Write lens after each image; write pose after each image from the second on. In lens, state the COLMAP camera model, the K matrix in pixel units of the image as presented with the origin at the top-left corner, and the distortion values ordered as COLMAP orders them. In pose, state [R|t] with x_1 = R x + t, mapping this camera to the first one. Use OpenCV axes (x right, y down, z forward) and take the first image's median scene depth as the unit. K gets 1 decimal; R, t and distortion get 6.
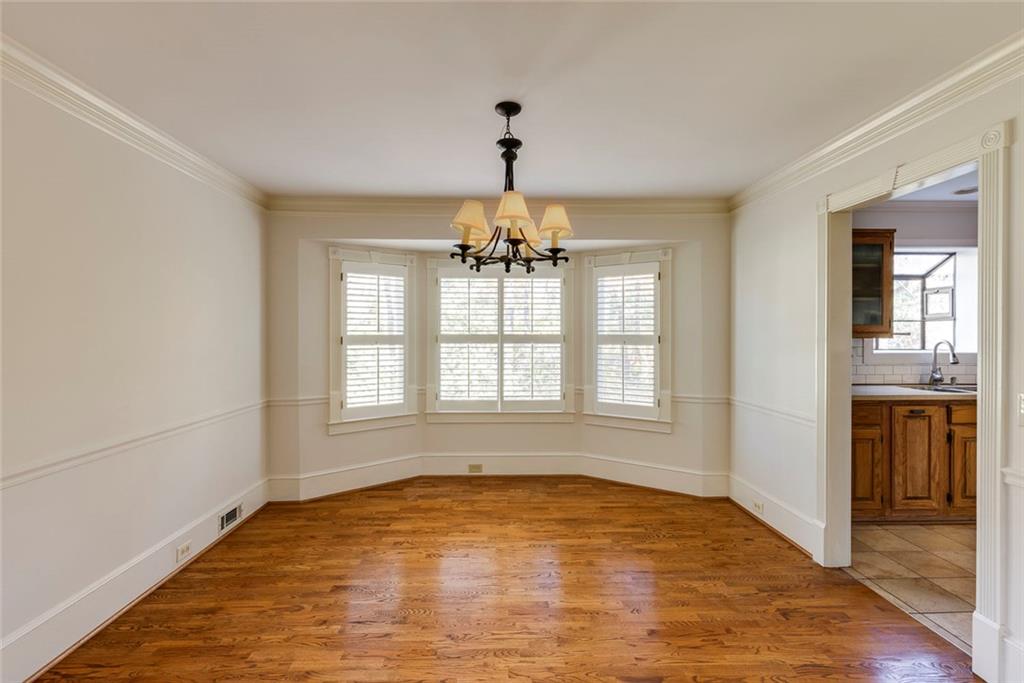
lens RADIAL K [[456.4, 0, 512.0], [0, 456.4, 336.3], [0, 0, 1]] dist [0.004123, -0.001233]
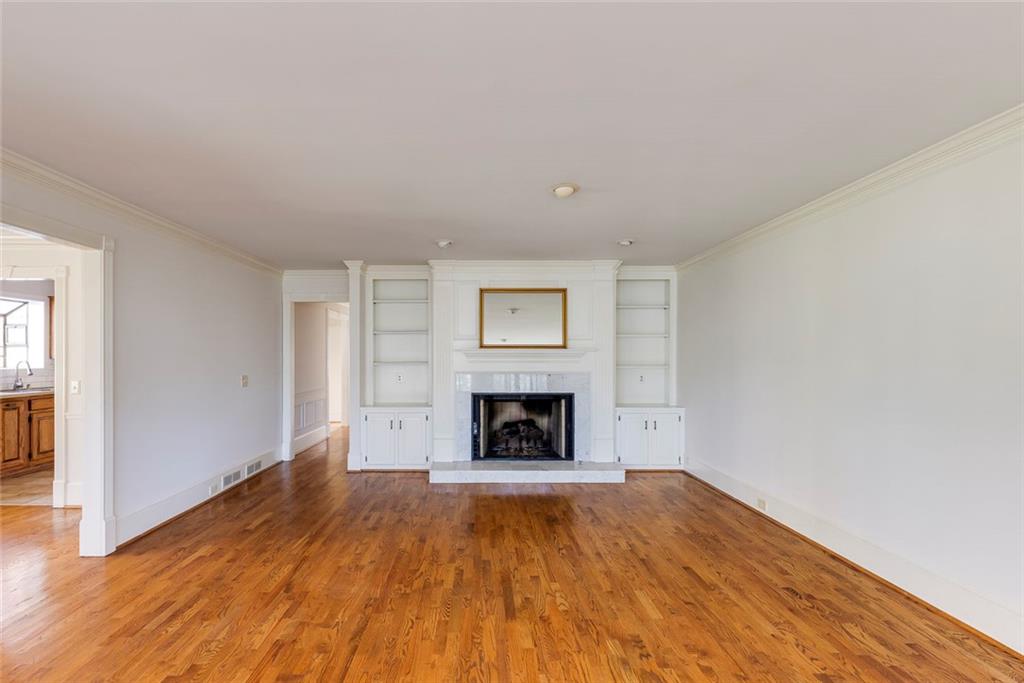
lens RADIAL K [[504.4, 0, 482.0], [0, 504.4, 356.7], [0, 0, 1]] dist [0.004845, 0.001159]
pose [[0.031058, 0.000994, 0.999517, -0.704880], [0.002771, 0.999996, -0.001081, 0.002723], [-0.999514, 0.002803, 0.031055, -0.589620]]
